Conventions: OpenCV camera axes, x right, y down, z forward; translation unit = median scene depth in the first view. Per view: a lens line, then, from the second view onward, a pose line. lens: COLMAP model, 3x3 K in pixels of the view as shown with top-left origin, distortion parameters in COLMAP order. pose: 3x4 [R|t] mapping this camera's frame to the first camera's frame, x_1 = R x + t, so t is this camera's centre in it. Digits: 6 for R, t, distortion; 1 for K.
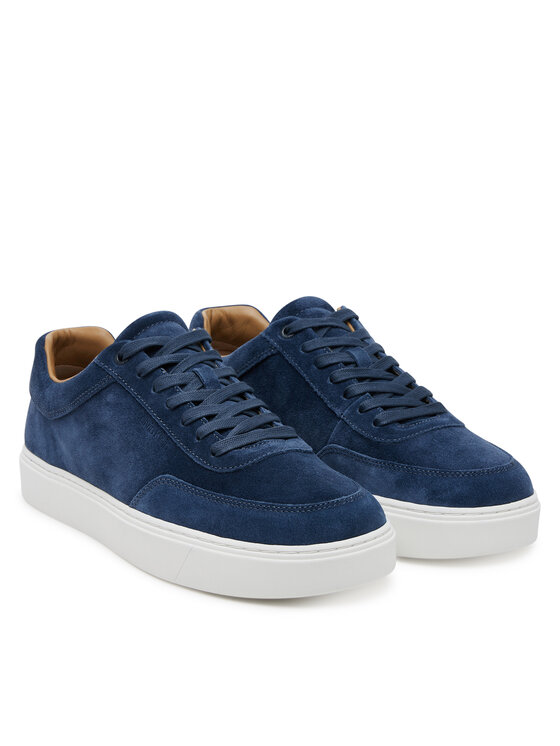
lens RADIAL K [[1965.2, 0, 280.0], [0, 1965.2, 373.0], [0, 0, 1]] dist [-0.010514, -0.044623]
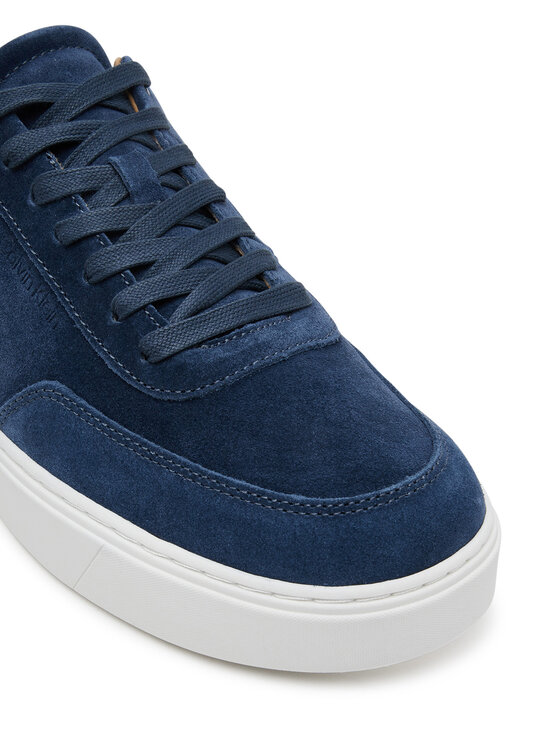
lens RADIAL K [[1245.2, 0, 280.0], [0, 1245.2, 373.0], [0, 0, 1]] dist [-0.018405, -0.068274]
pose [[0.999410, 0.017372, 0.029641, -0.008653], [-0.026728, 0.935194, 0.353125, -0.066671], [-0.021585, -0.353709, 0.935107, 0.691700]]
